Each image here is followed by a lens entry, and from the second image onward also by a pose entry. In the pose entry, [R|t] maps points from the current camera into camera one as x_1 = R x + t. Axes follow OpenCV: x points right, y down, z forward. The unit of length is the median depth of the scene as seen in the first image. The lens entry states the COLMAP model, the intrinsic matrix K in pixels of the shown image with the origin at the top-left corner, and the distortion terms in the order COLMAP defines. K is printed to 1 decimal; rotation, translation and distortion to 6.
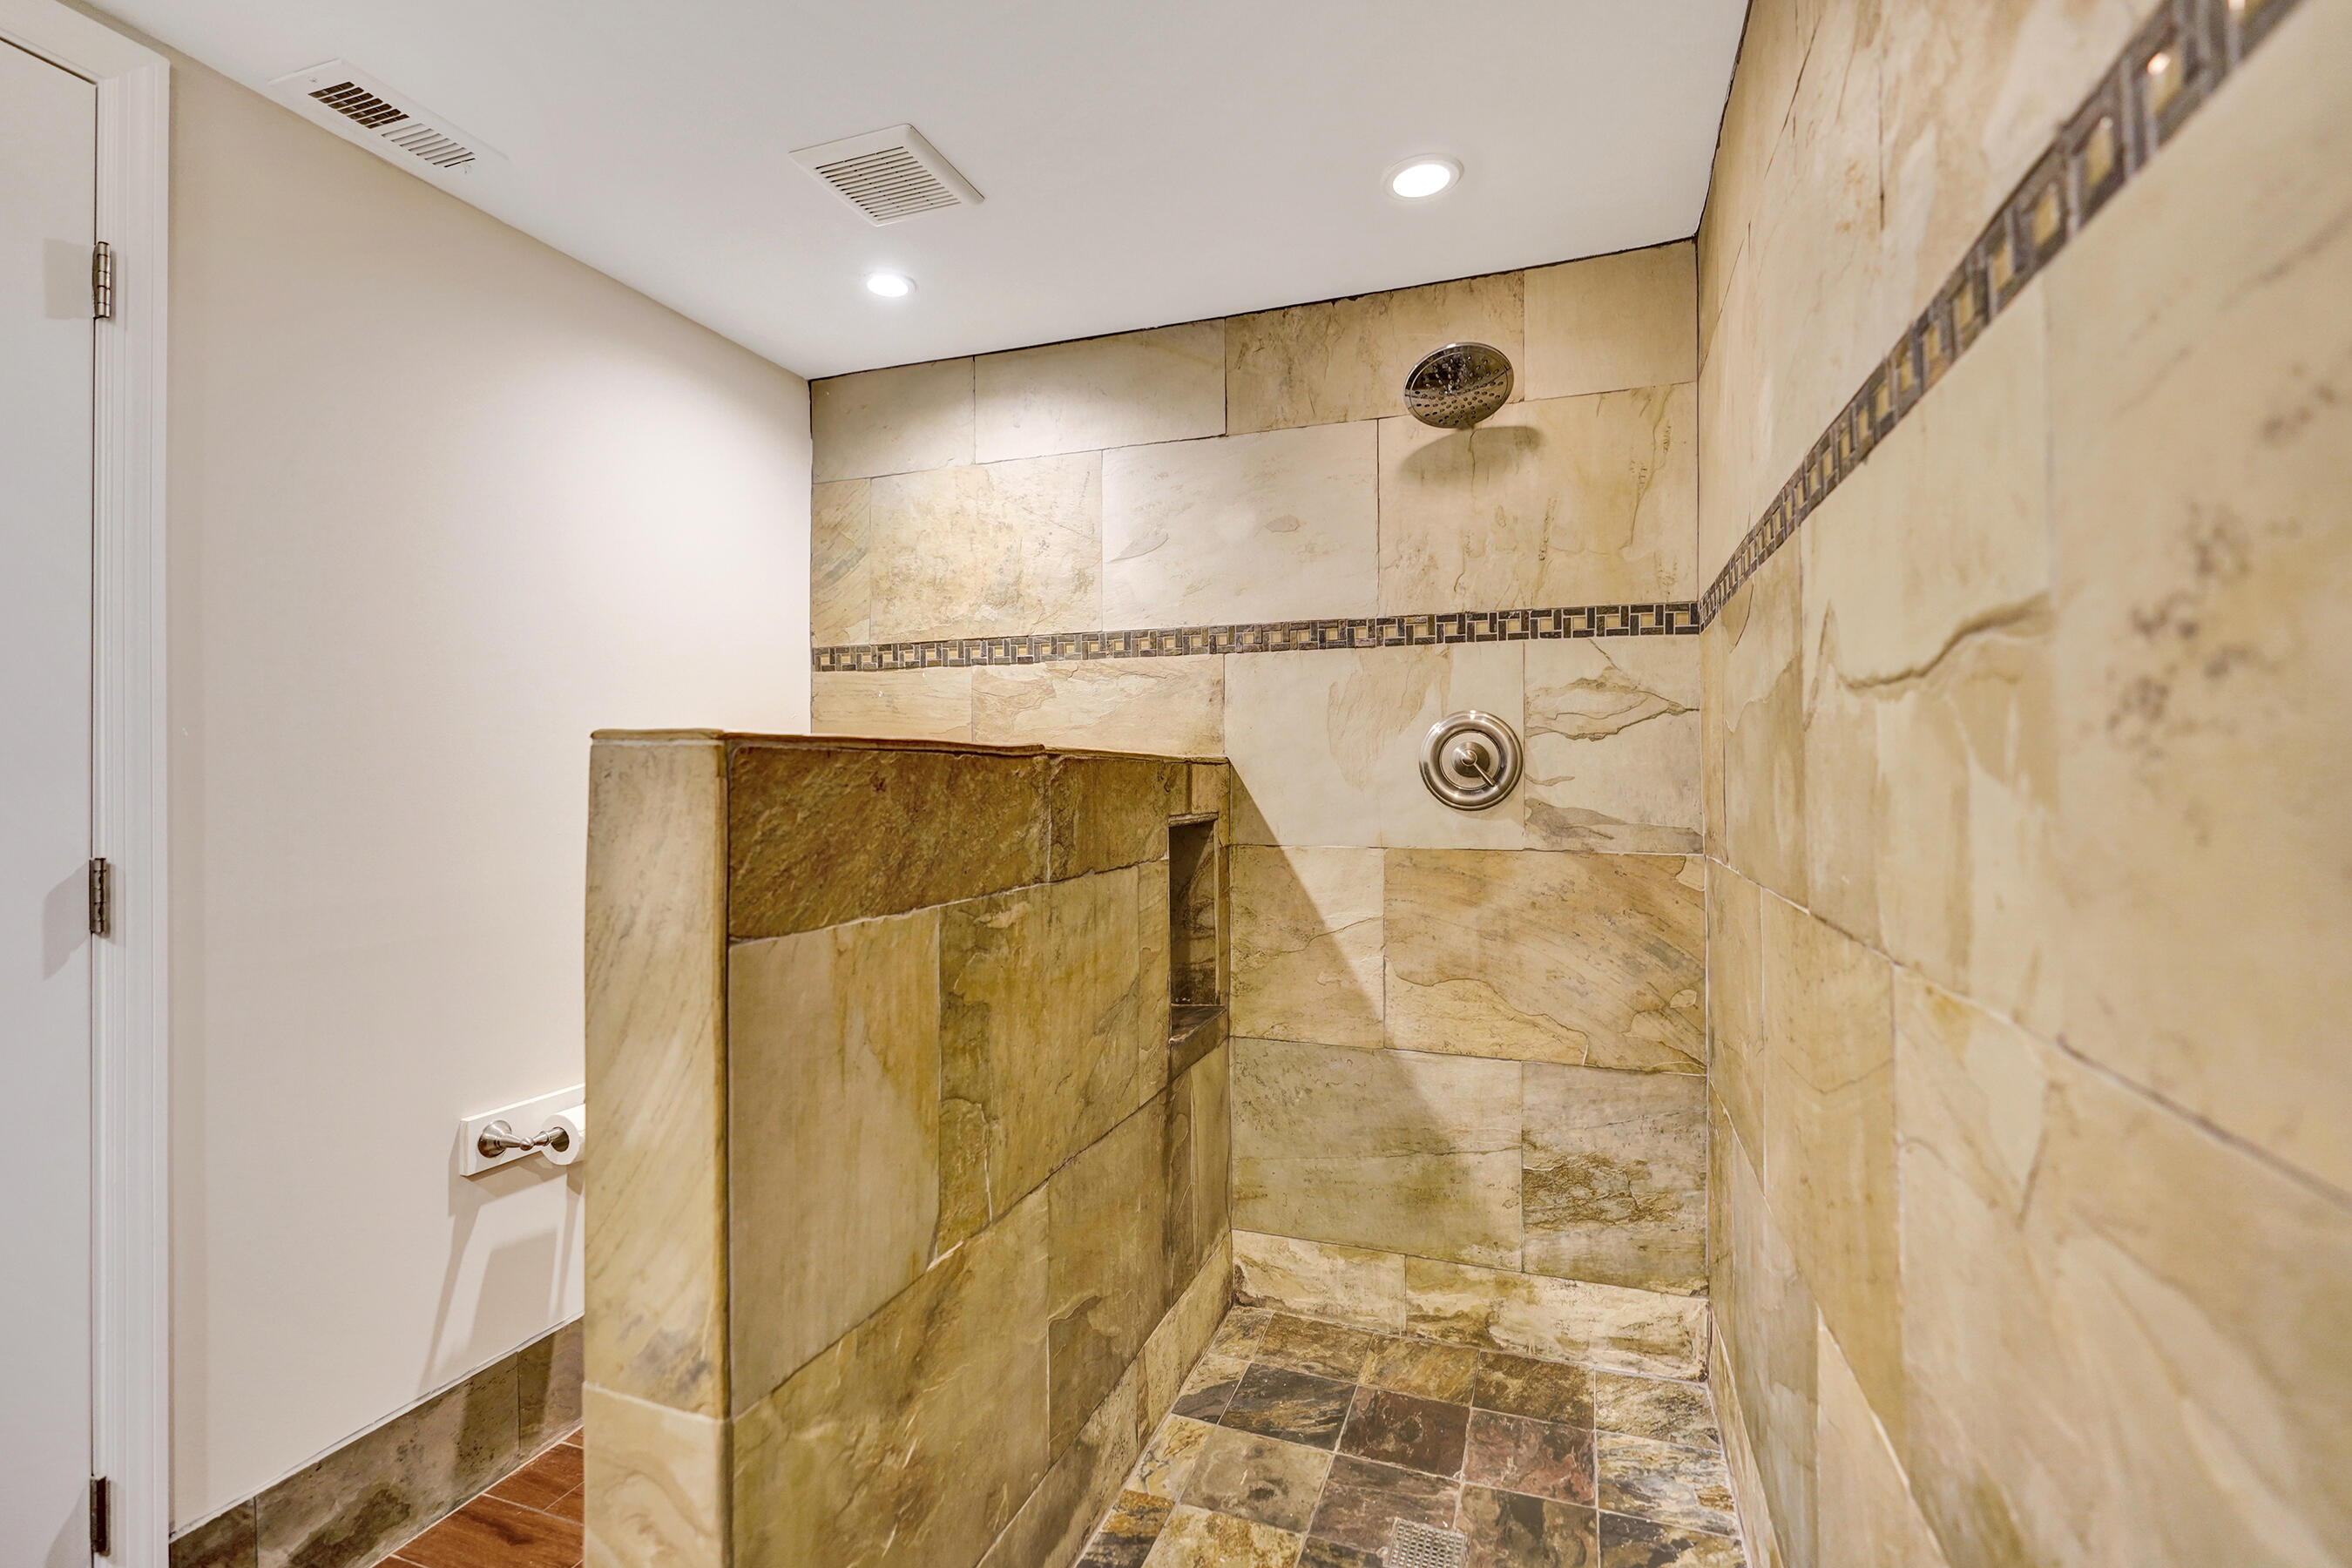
lens RADIAL K [[1091.3, 0, 1169.4], [0, 1091.3, 771.9], [0, 0, 1]] dist [-0.053996, 0.026131]
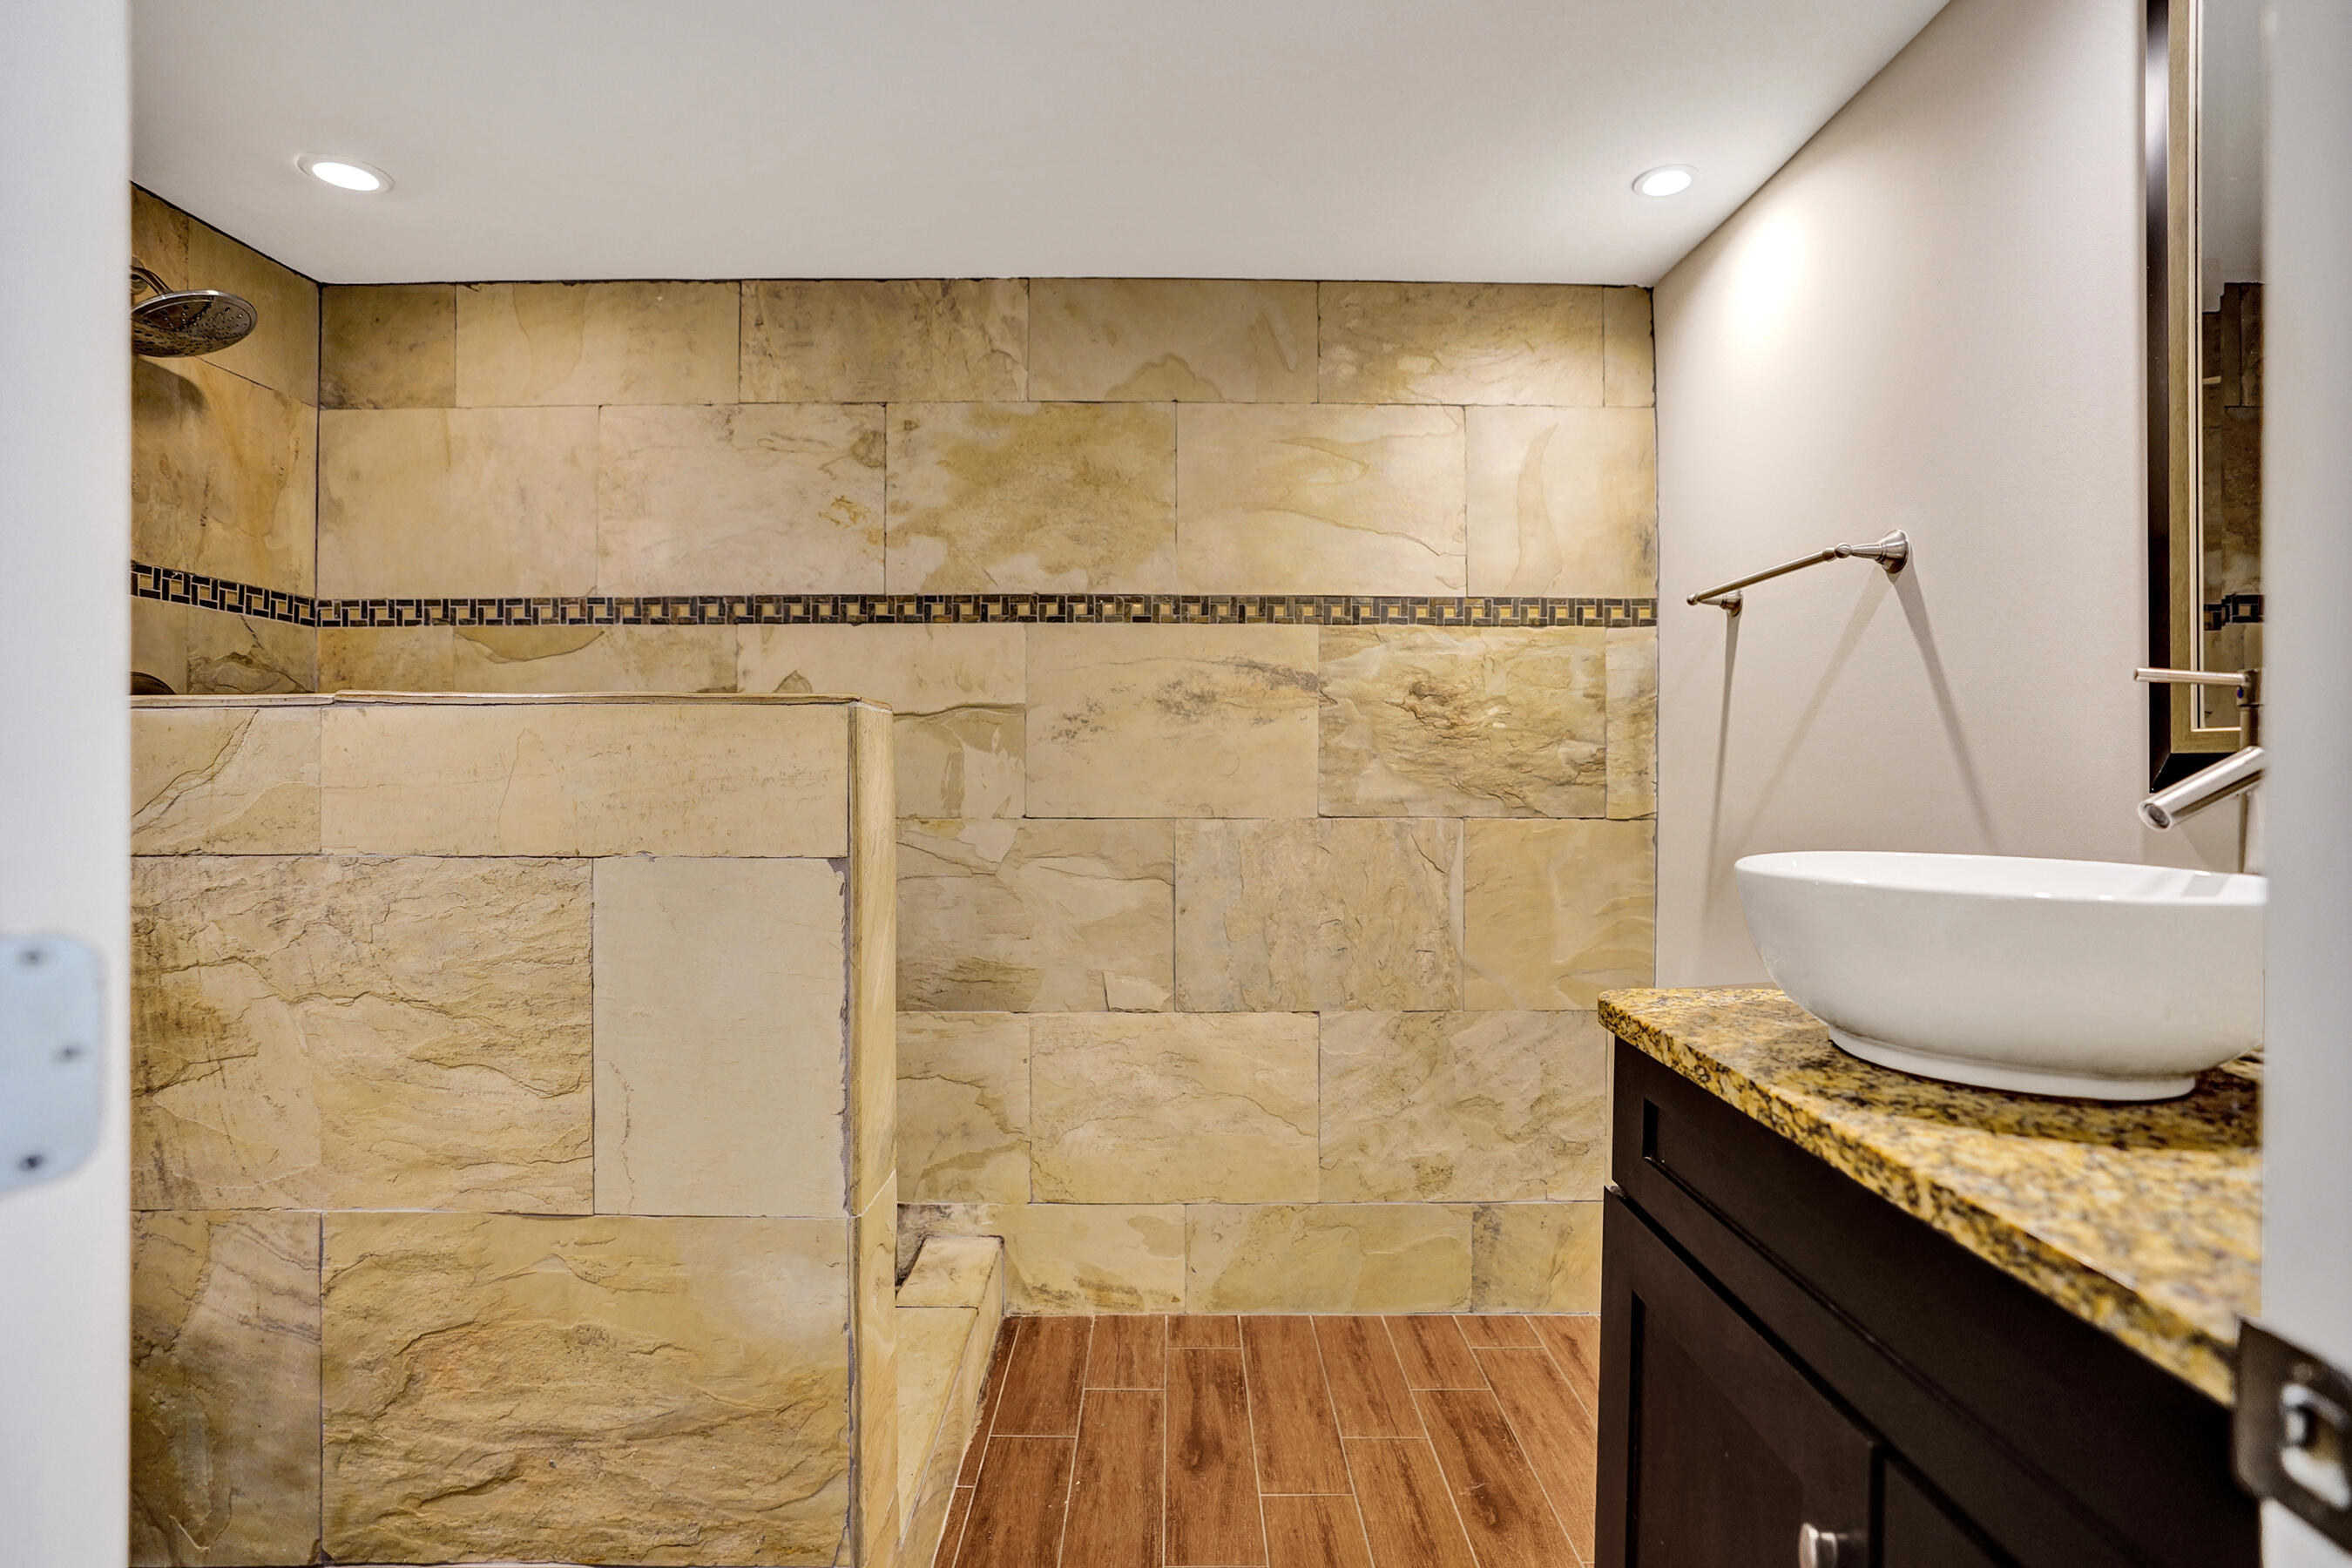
lens RADIAL K [[1091.3, 0, 1169.4], [0, 1091.3, 771.9], [0, 0, 1]] dist [-0.053996, 0.026131]
pose [[-0.346537, 0.001238, 0.938035, -0.980118], [-0.004123, 0.999987, -0.002843, 0.028820], [-0.938027, -0.004852, -0.346528, 0.589270]]
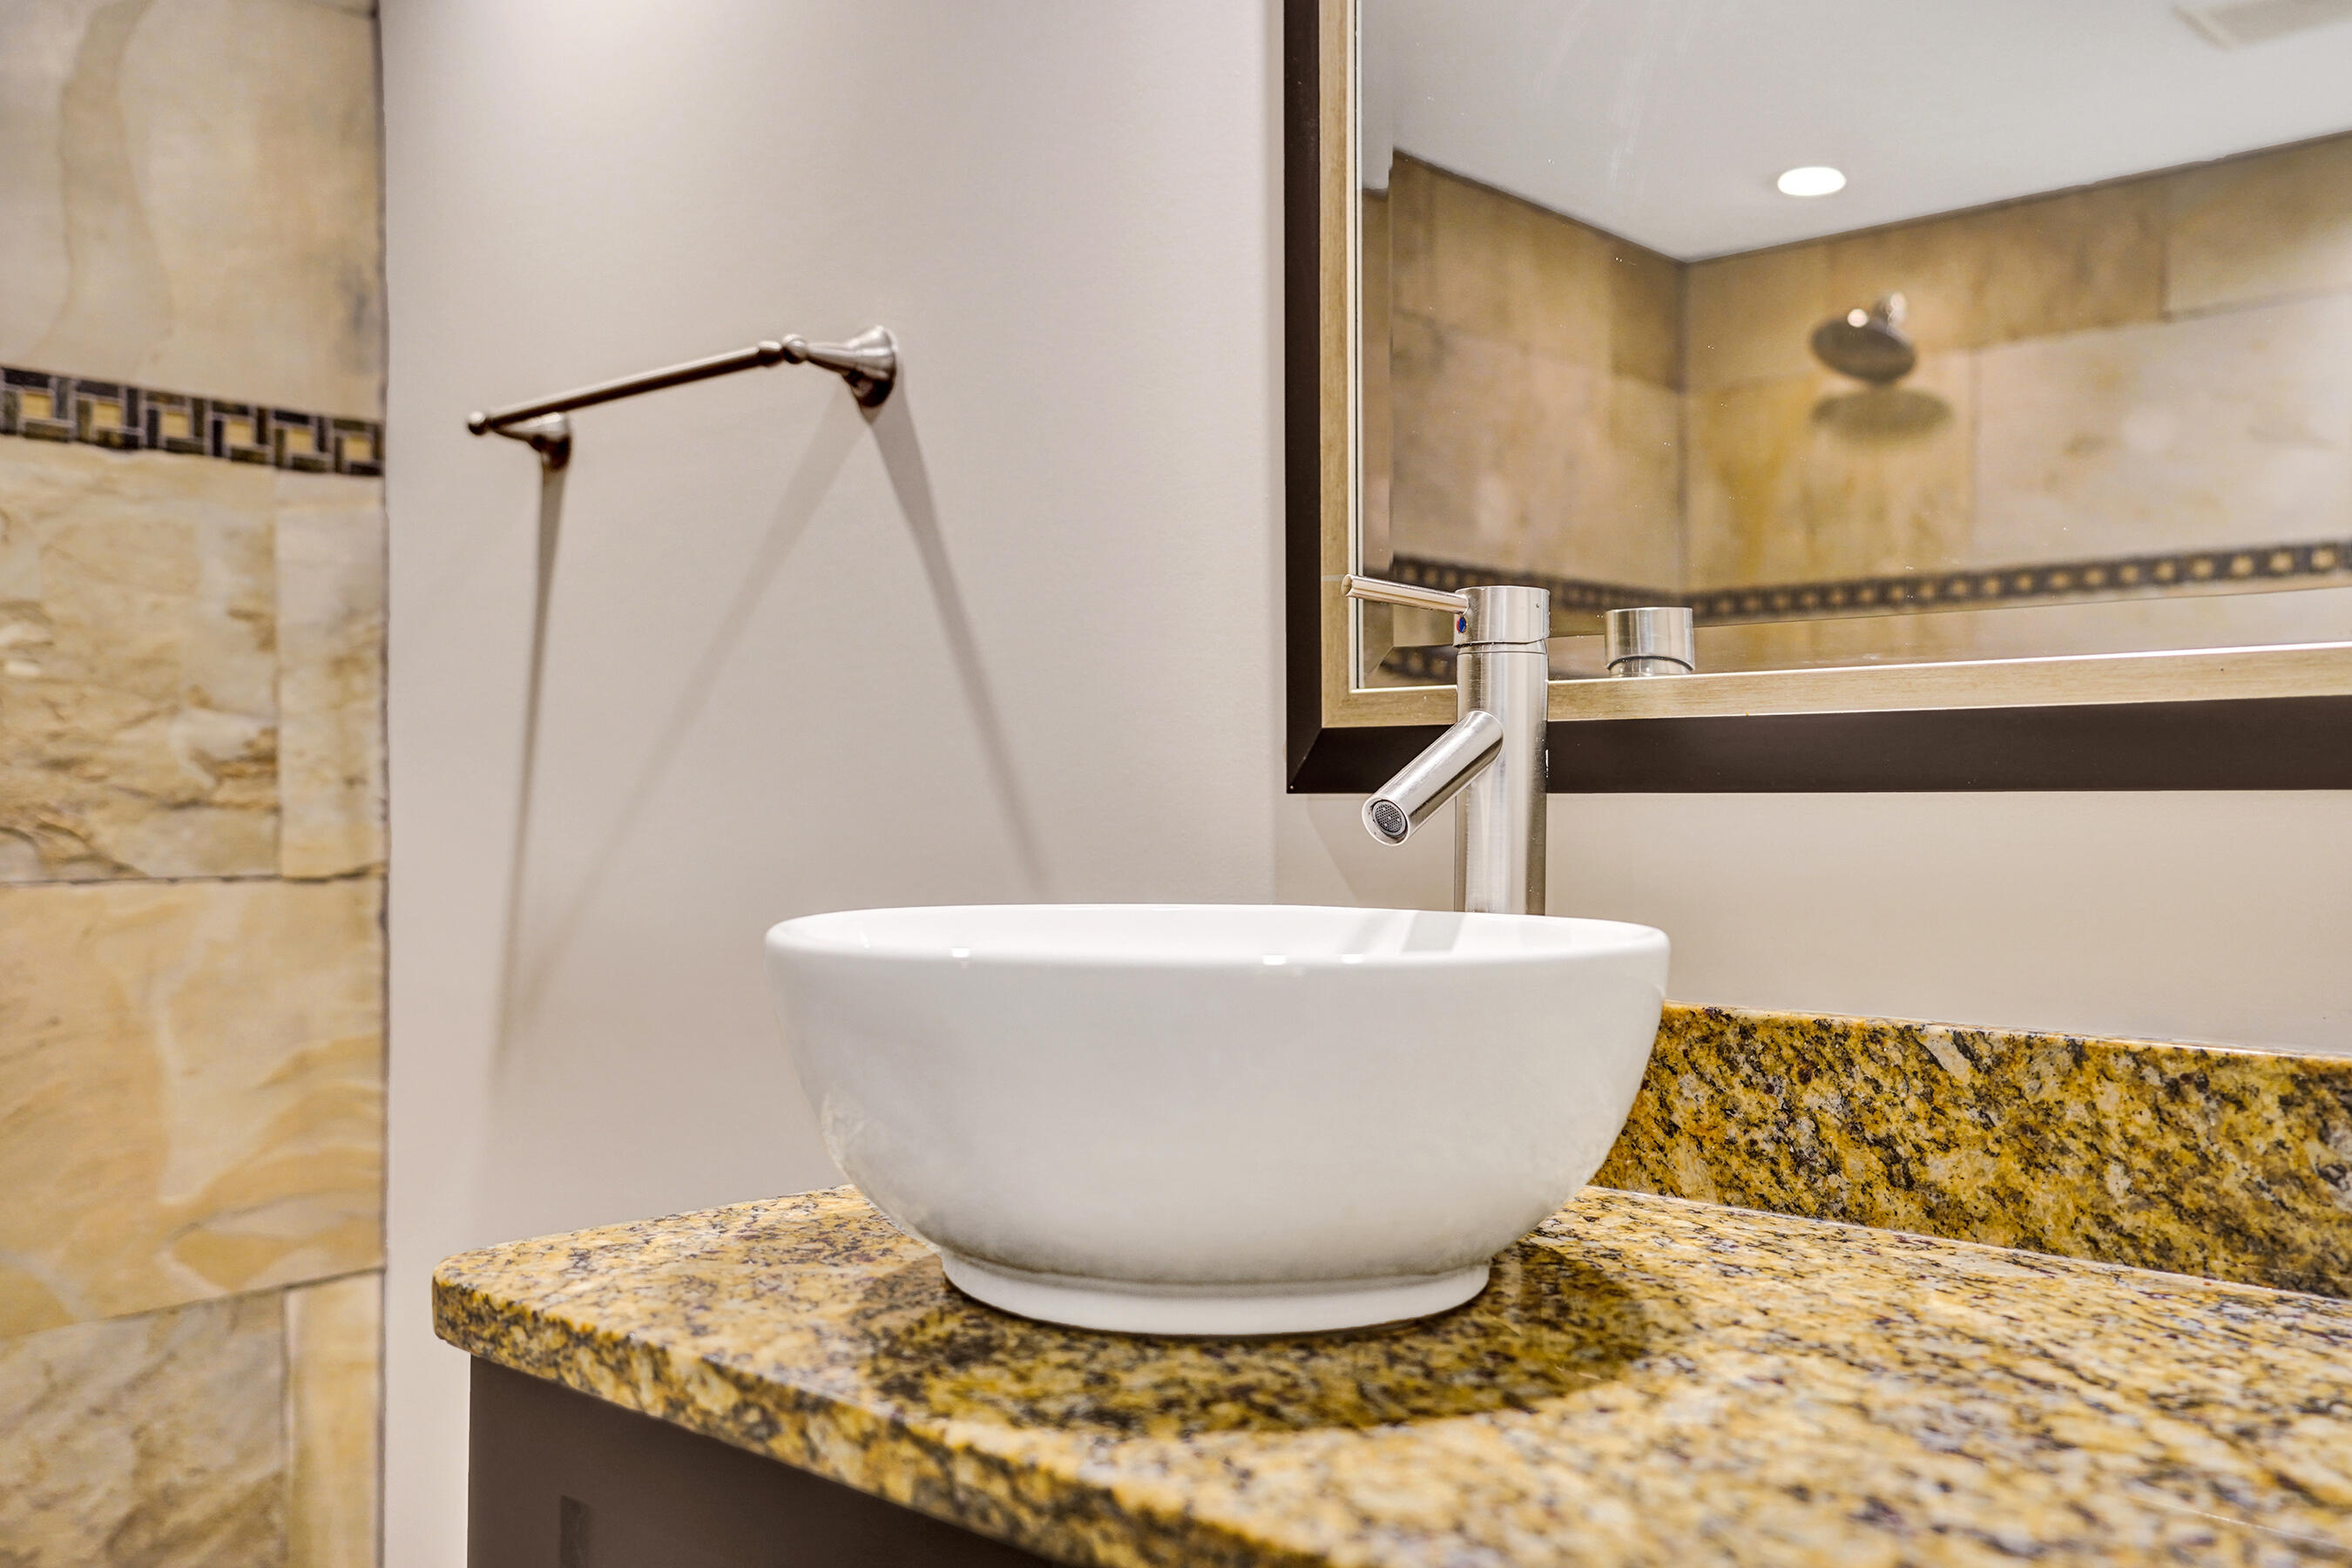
lens RADIAL K [[2071.5, 0, 1177.1], [0, 2071.5, 820.0], [0, 0, 1]] dist [0.009166, 0.096528]
pose [[-0.927842, 0.000946, 0.372972, -0.848395], [0.003375, 0.999977, 0.005859, 0.040961], [-0.372958, 0.006695, -0.927824, 0.546643]]
